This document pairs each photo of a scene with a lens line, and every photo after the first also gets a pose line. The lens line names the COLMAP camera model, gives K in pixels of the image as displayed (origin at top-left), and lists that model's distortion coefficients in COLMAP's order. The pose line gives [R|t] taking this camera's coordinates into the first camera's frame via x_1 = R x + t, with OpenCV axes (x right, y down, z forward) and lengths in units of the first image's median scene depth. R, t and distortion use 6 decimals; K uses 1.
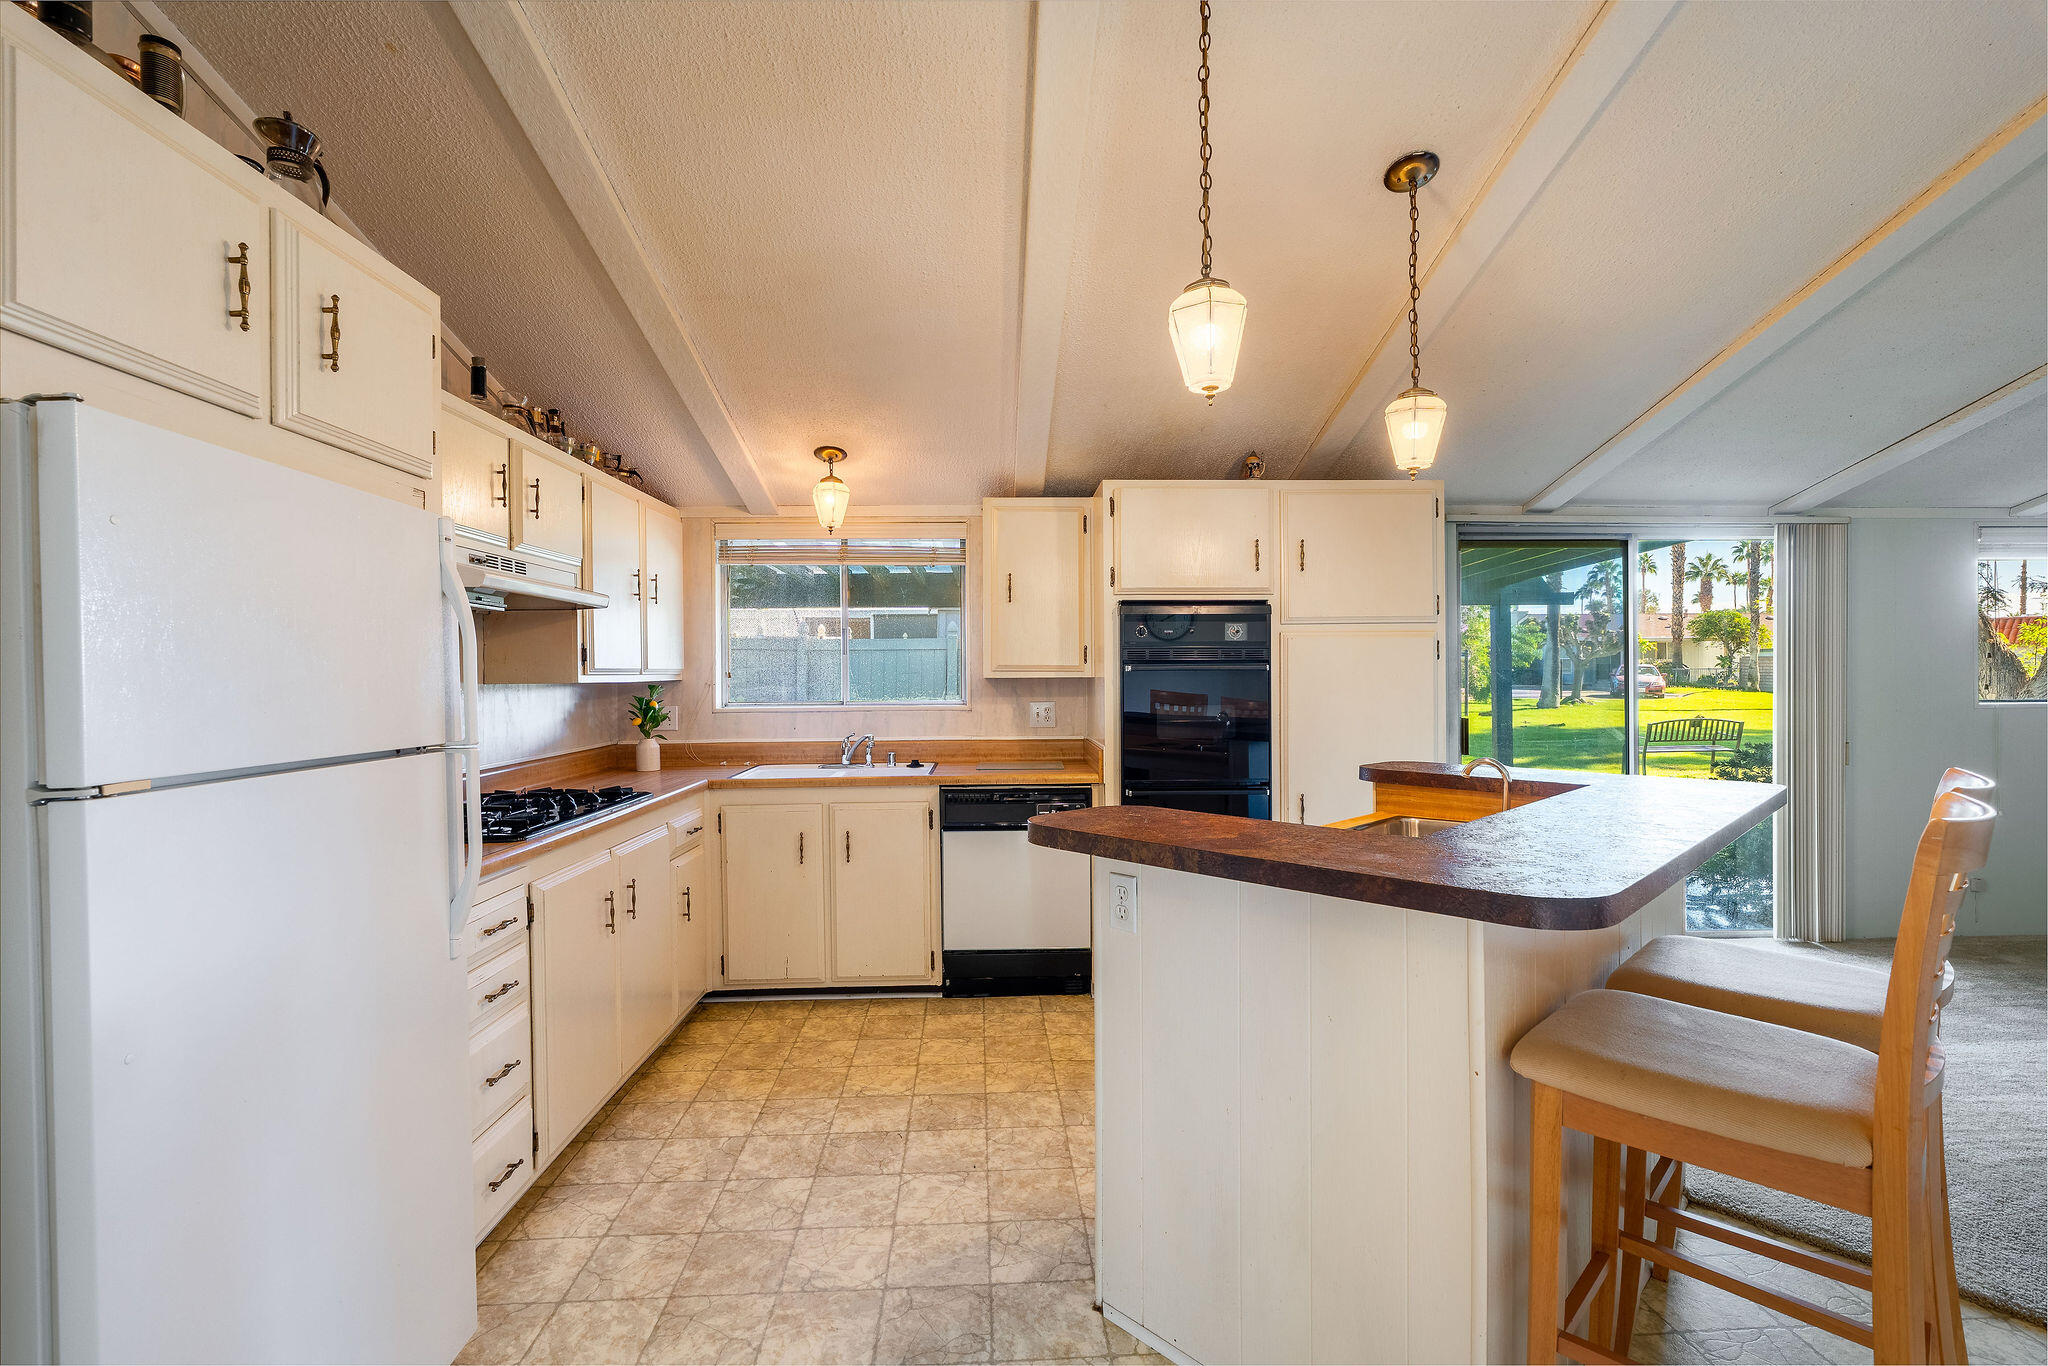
lens RADIAL K [[926.7, 0, 1023.3], [0, 926.7, 693.4], [0, 0, 1]] dist [-0.007491, 0.001733]
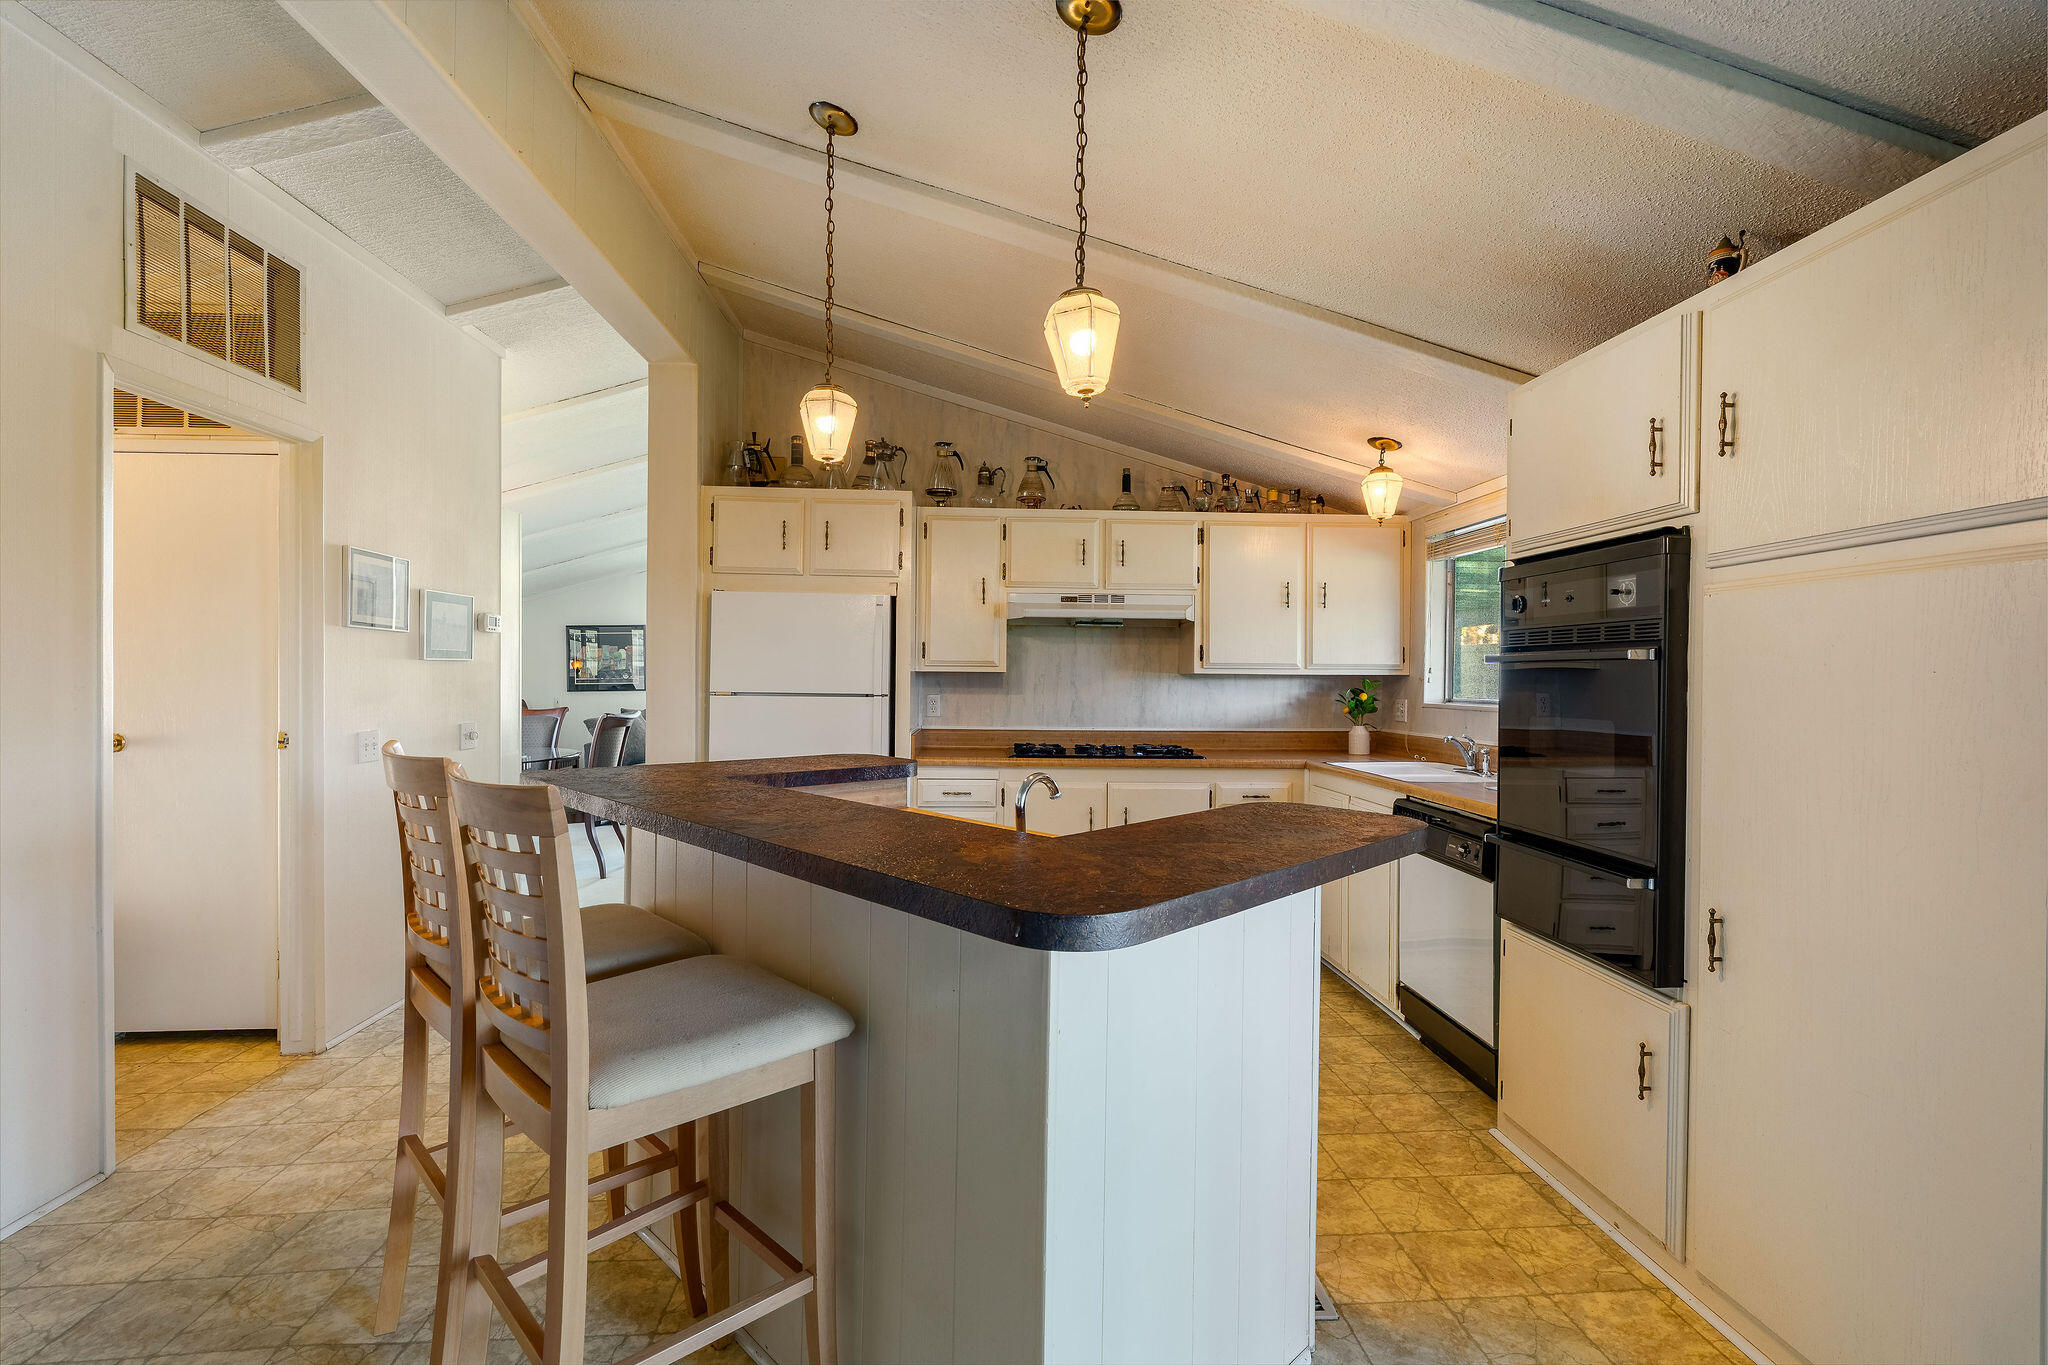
lens RADIAL K [[926.7, 0, 1017.6], [0, 926.7, 683.6], [0, 0, 1]] dist [-0.007491, 0.001733]
pose [[0.017826, 0.014479, -0.999736, 0.771701], [-0.029479, 0.999468, 0.013949, -0.006401], [0.999406, 0.029223, 0.018243, 0.603363]]
